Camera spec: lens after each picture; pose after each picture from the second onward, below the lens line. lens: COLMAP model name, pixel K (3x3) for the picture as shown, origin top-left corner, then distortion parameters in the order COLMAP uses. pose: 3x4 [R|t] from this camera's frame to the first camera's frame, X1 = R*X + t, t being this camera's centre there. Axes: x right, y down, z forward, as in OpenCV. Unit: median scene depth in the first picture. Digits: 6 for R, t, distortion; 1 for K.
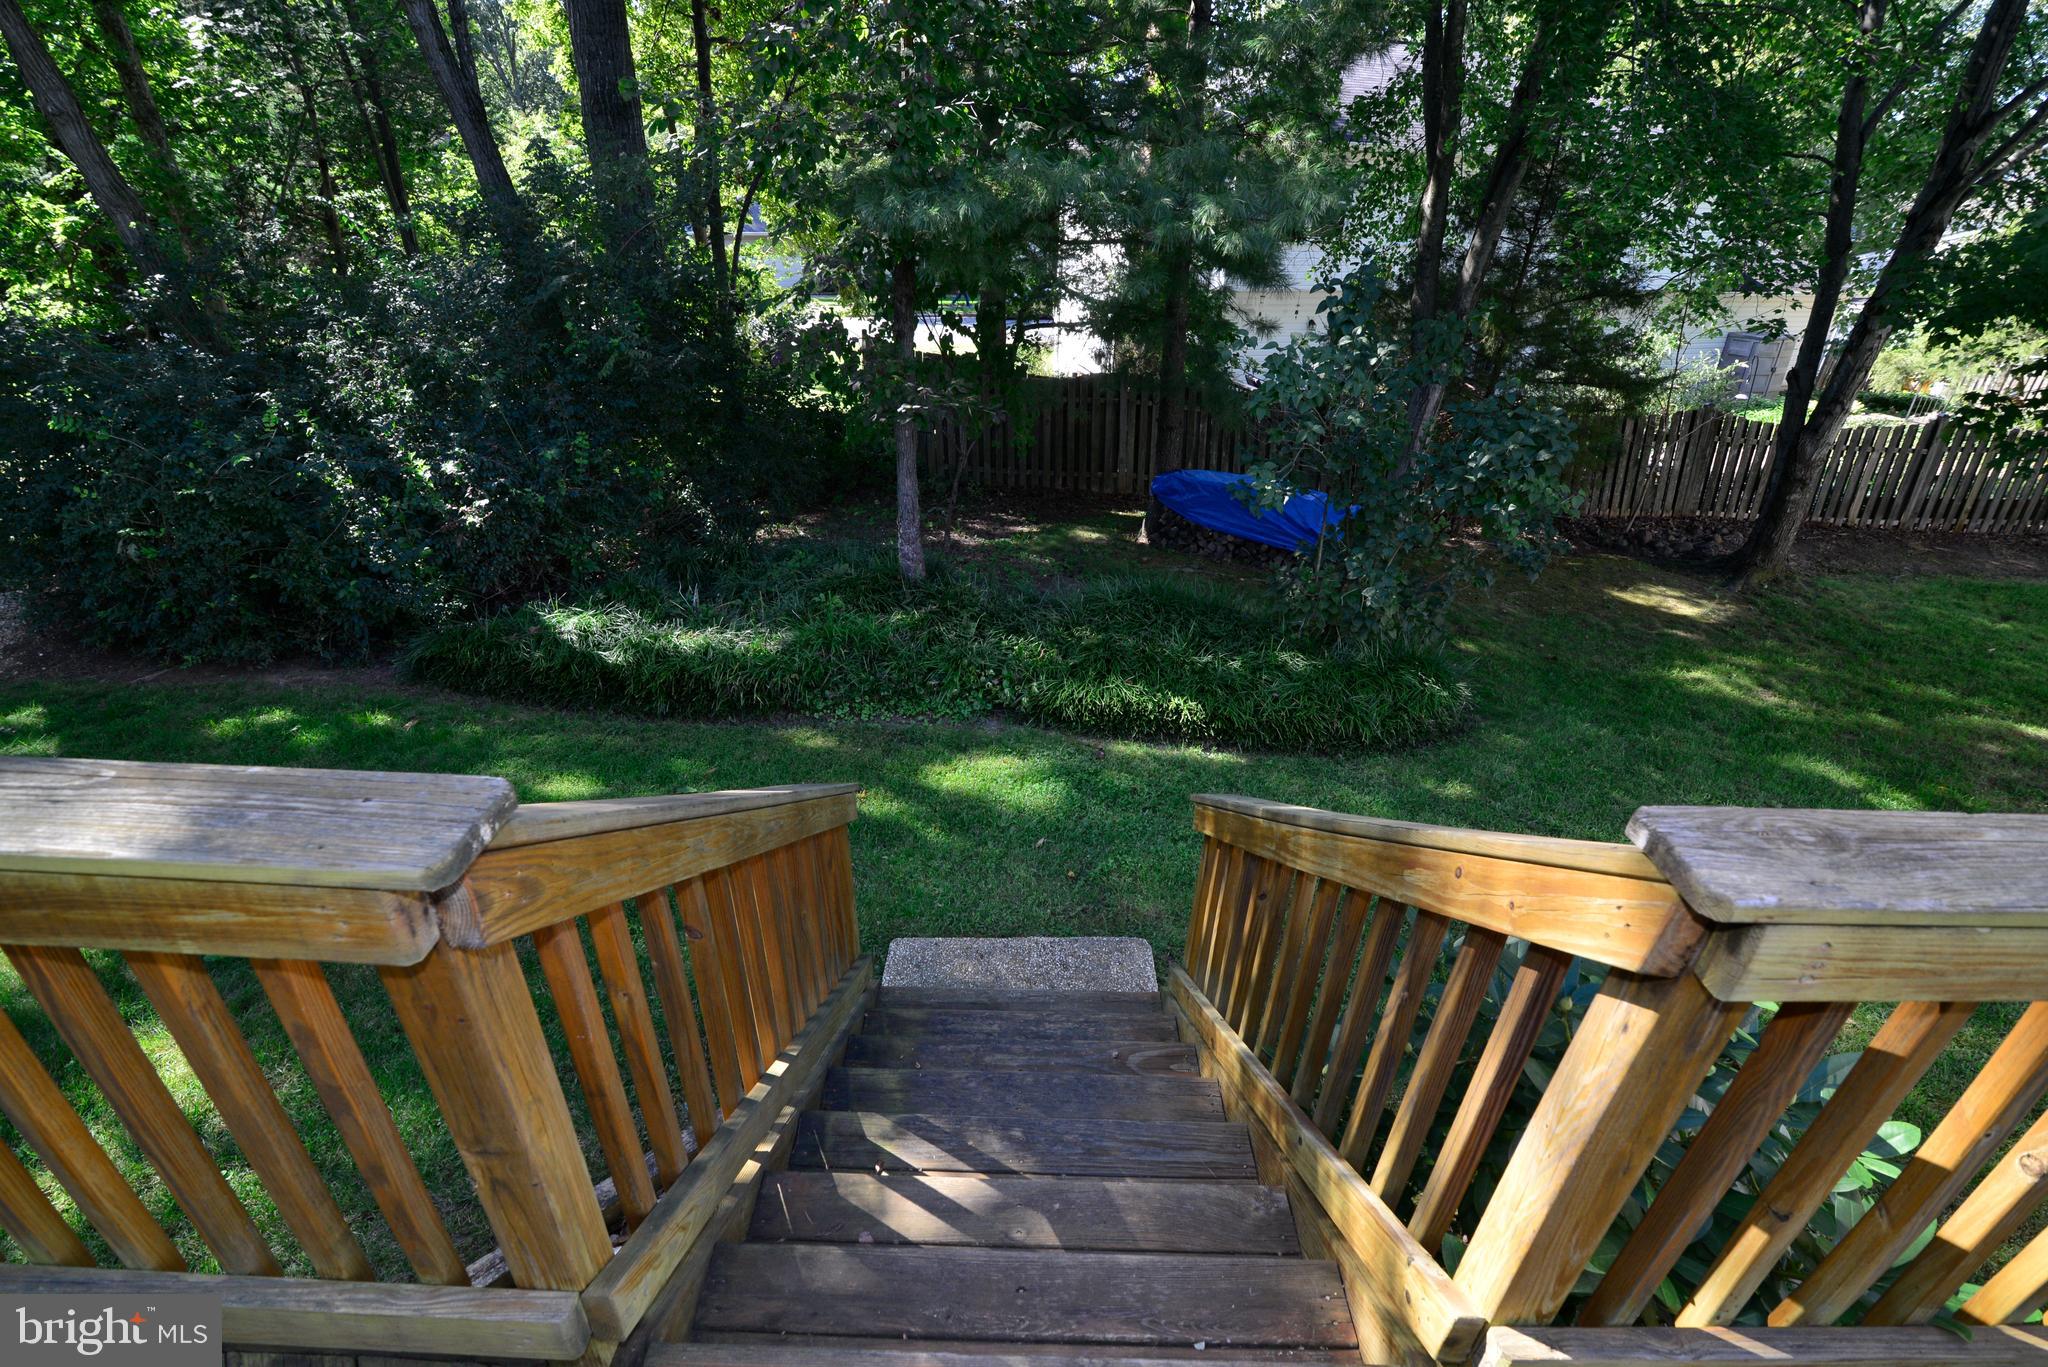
lens RADIAL K [[933.0, 0, 1018.5], [0, 933.0, 689.9], [0, 0, 1]] dist [-0.016841, -0.000128]
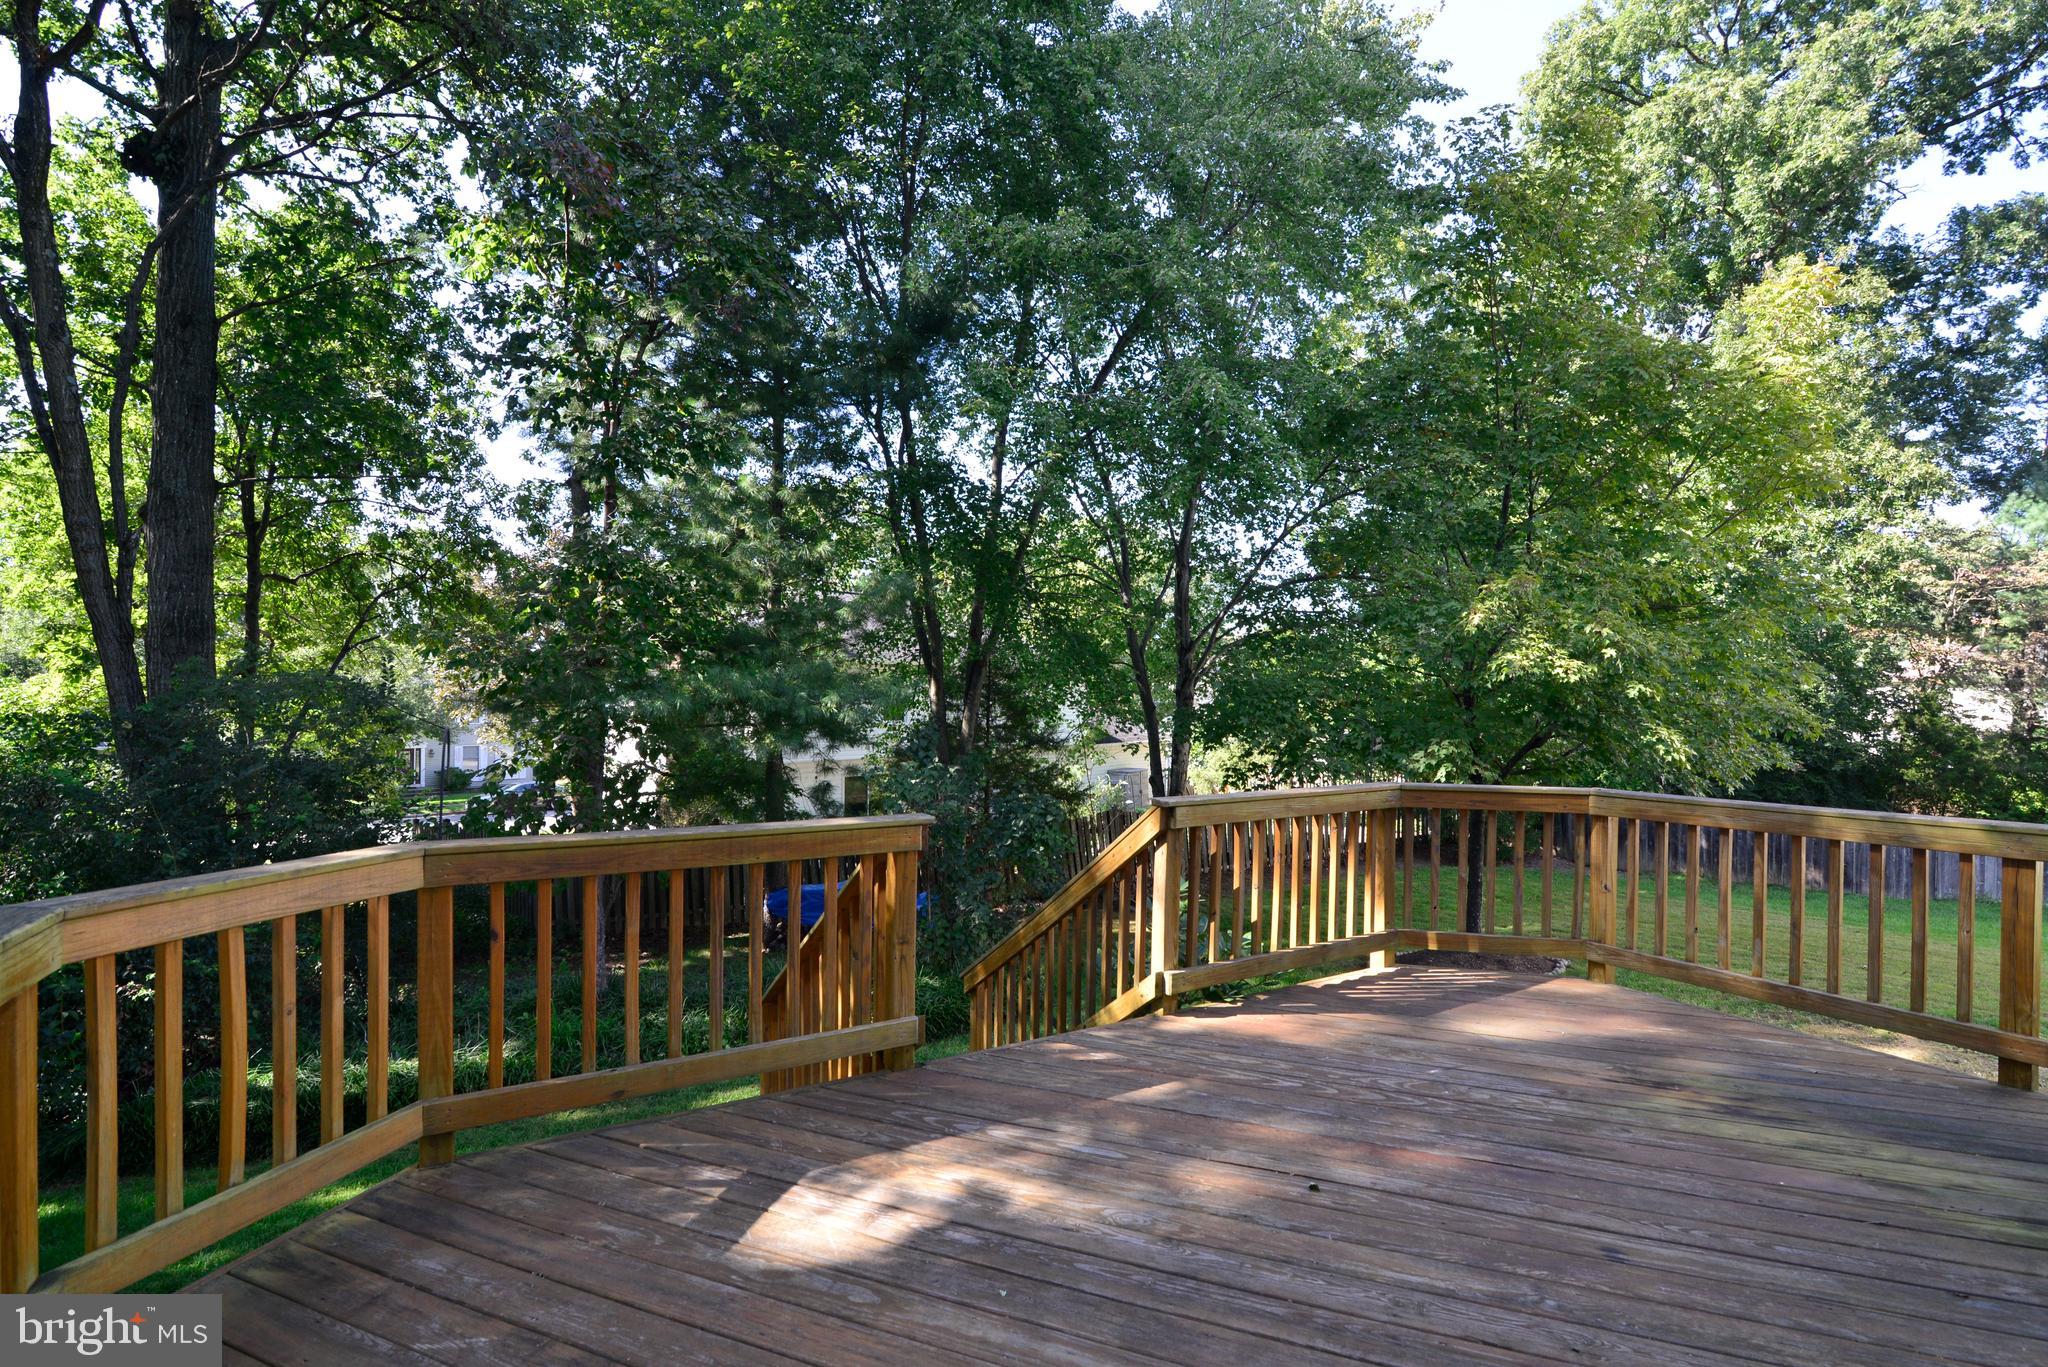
lens RADIAL K [[933.0, 0, 1018.5], [0, 933.0, 689.9], [0, 0, 1]] dist [-0.016841, -0.000128]
pose [[0.858602, -0.008291, 0.512576, -0.236944], [0.251285, 0.878317, -0.406713, 0.149888], [-0.446832, 0.478007, 0.756208, -0.258705]]
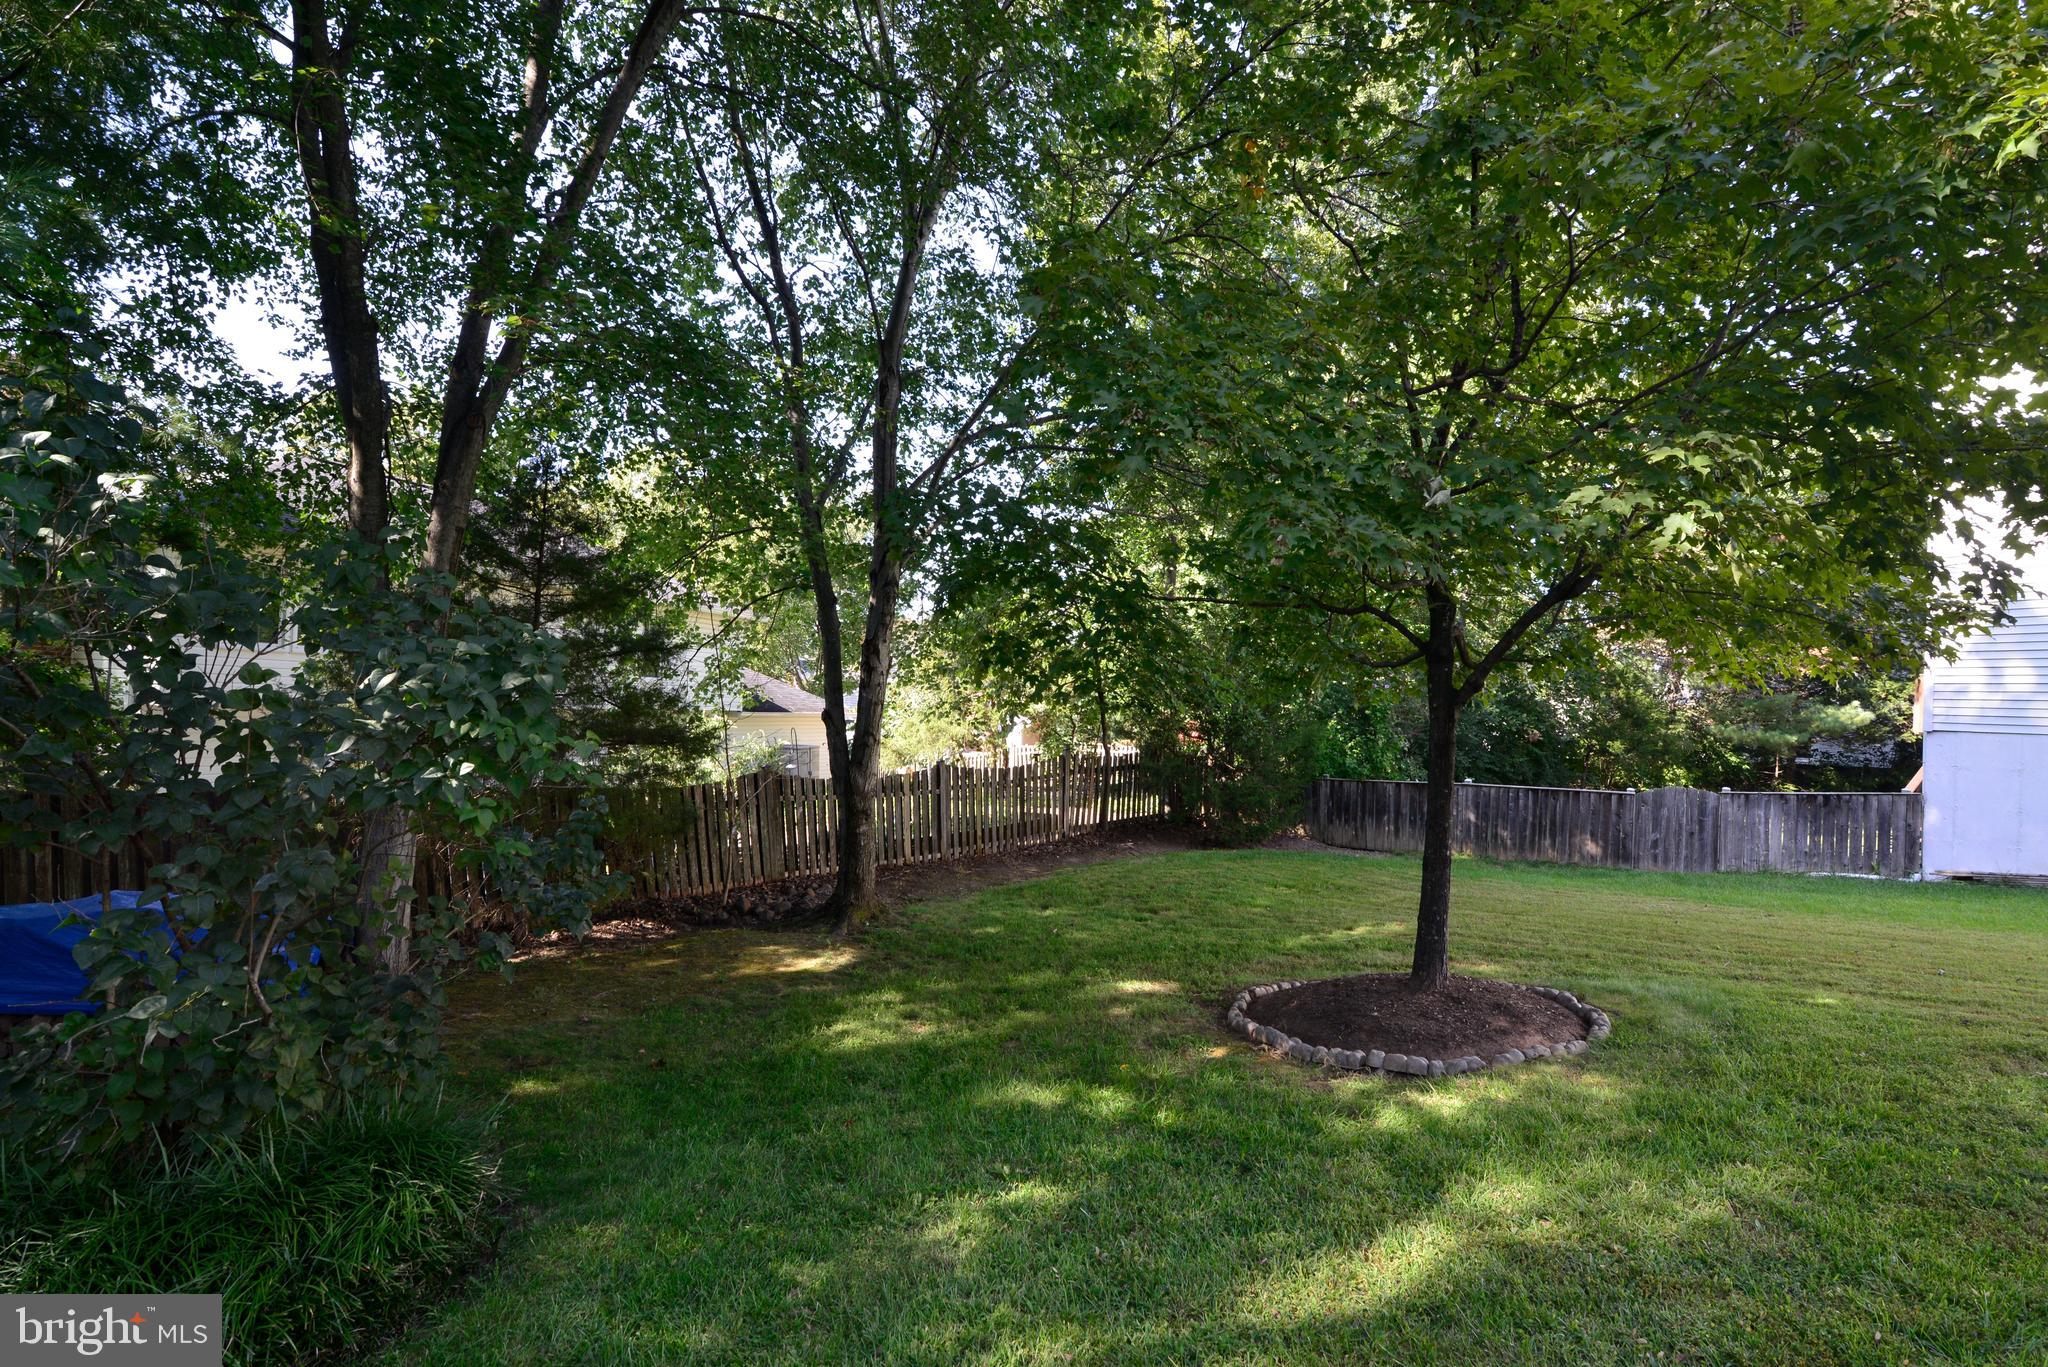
lens RADIAL K [[933.0, 0, 1018.5], [0, 933.0, 689.9], [0, 0, 1]] dist [-0.016841, -0.000128]
pose [[0.634539, 0.010347, 0.772822, 0.188541], [0.349632, 0.887908, -0.298959, 0.014416], [-0.689288, 0.459904, 0.559795, 0.276604]]
